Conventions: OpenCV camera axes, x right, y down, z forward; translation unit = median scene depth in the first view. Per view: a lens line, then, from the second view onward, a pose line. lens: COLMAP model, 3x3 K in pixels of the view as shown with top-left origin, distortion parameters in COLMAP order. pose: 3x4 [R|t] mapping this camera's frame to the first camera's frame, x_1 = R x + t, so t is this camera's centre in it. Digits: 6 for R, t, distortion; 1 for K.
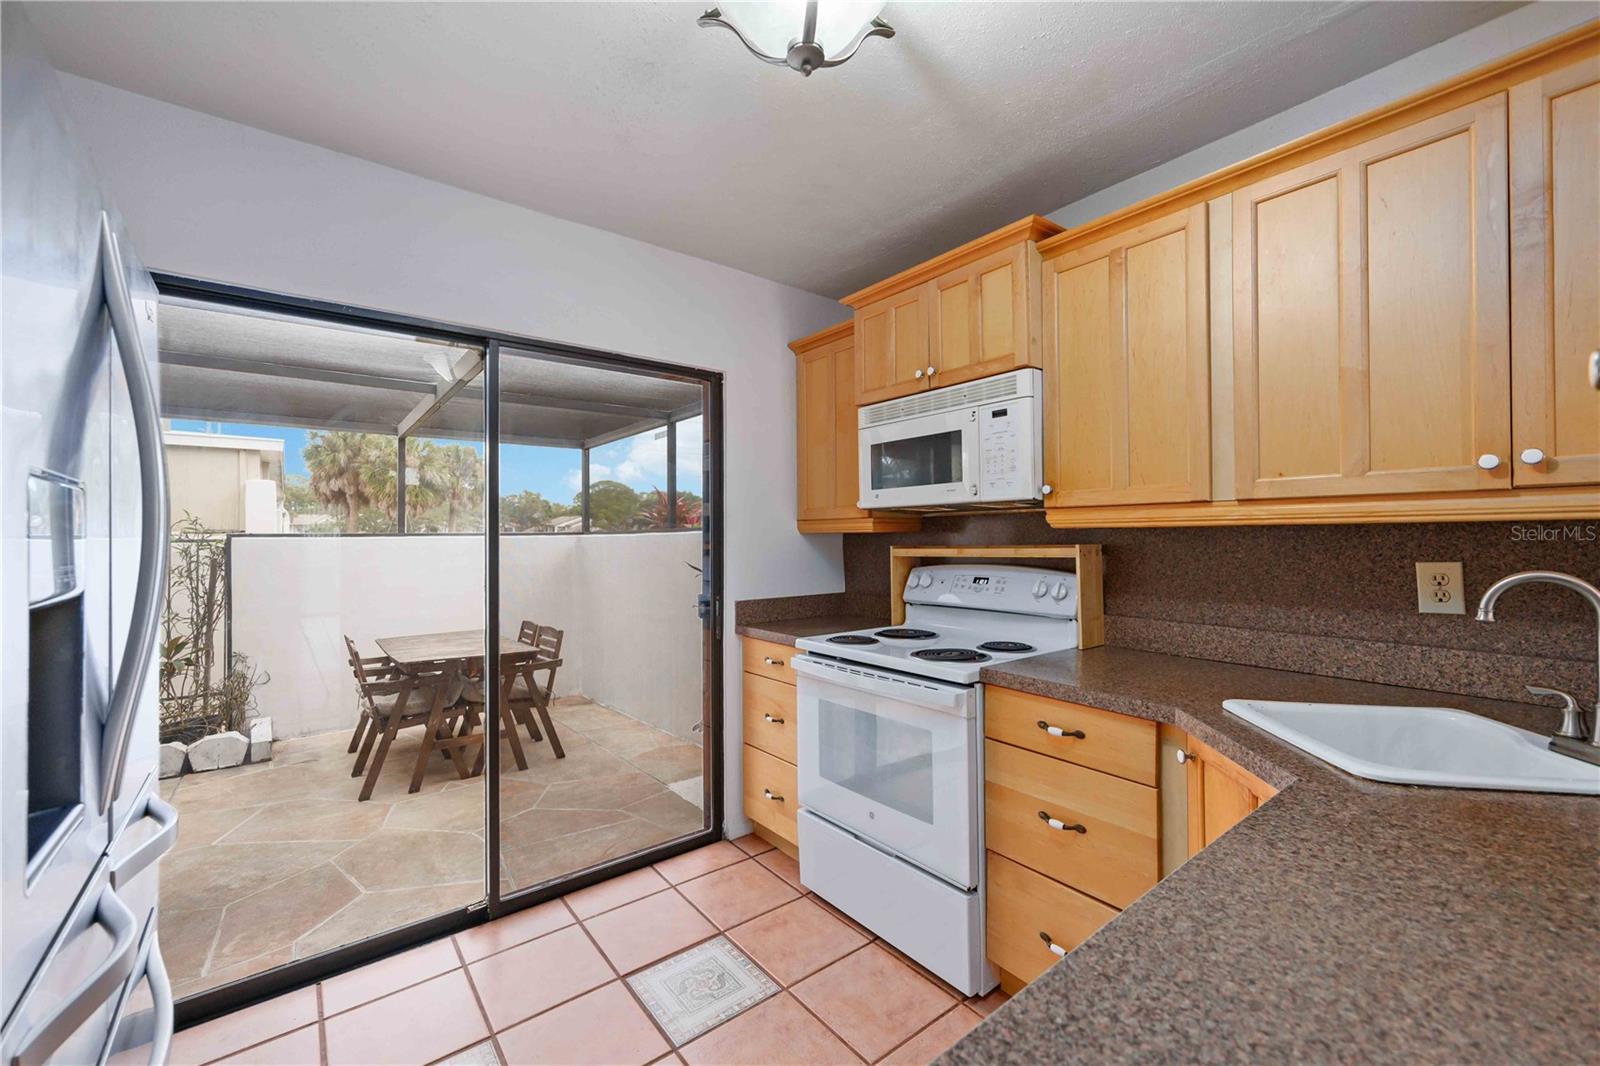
lens RADIAL K [[636.8, 0, 764.5], [0, 636.8, 542.9], [0, 0, 1]] dist [0.008036, -0.000126]
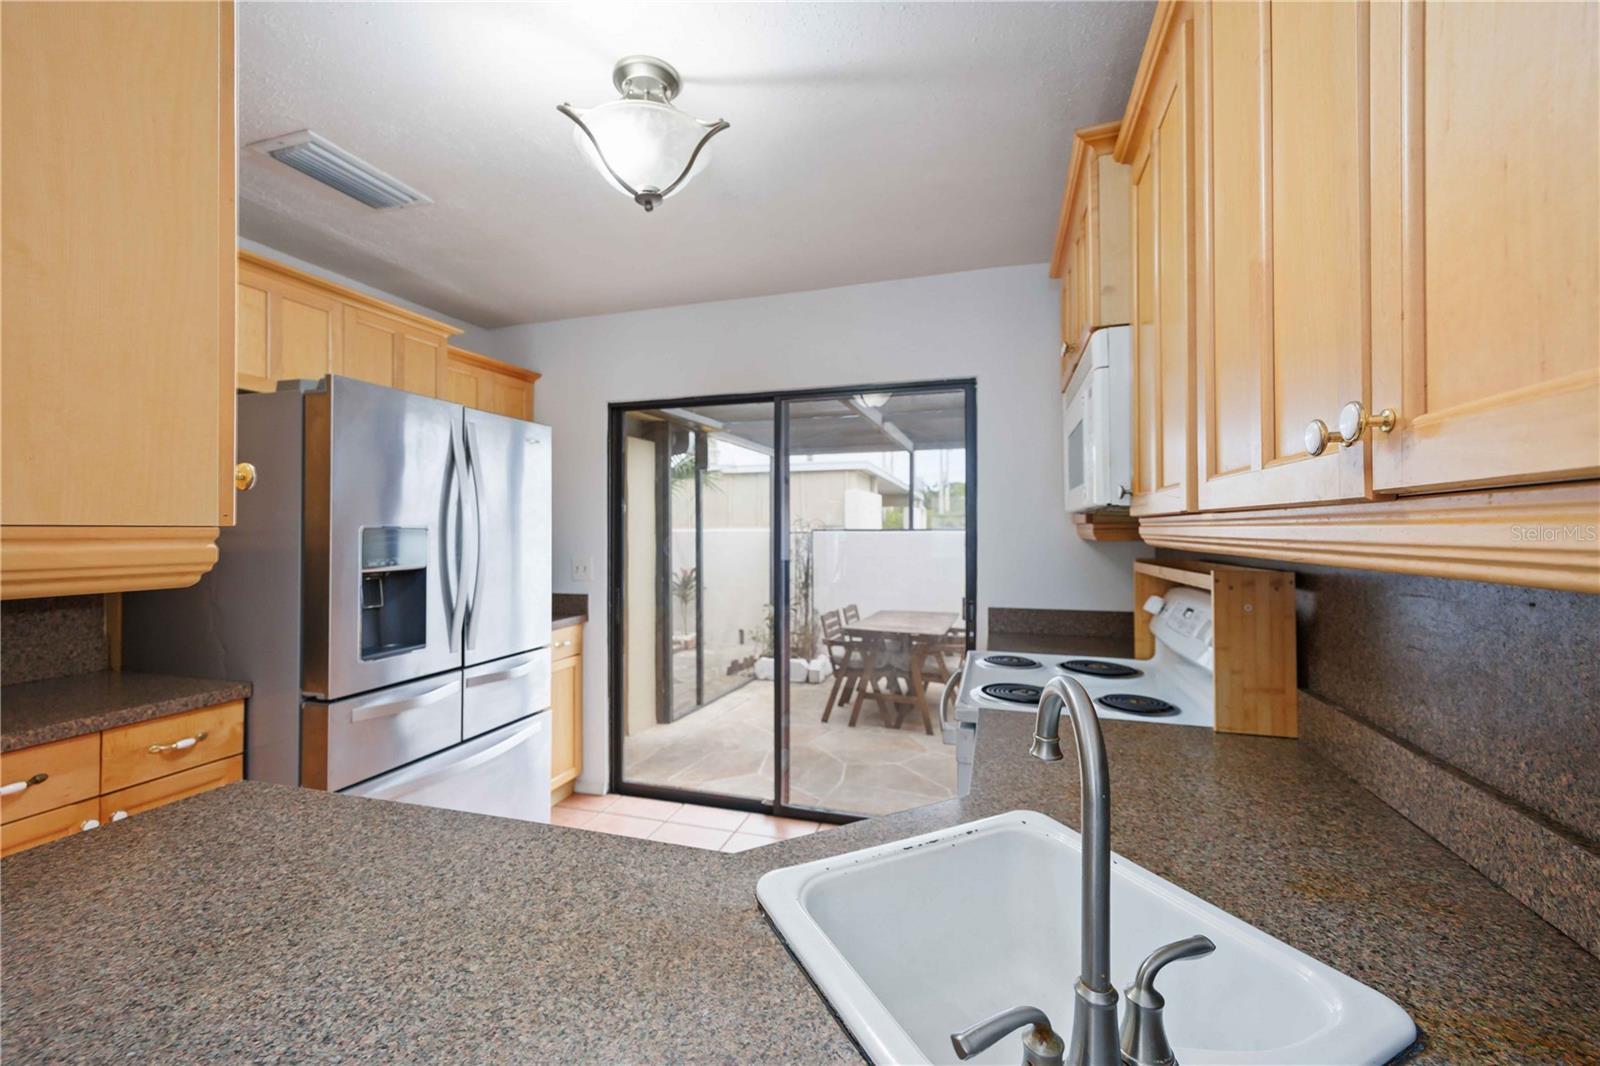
lens RADIAL K [[618.0, 0, 801.8], [0, 618.0, 531.0], [0, 0, 1]] dist [0.002264, -0.000061]
pose [[0.591071, 0.009976, -0.806558, 0.778549], [-0.010699, 0.999933, 0.004527, -0.037587], [0.806549, 0.005953, 0.591138, 0.288124]]
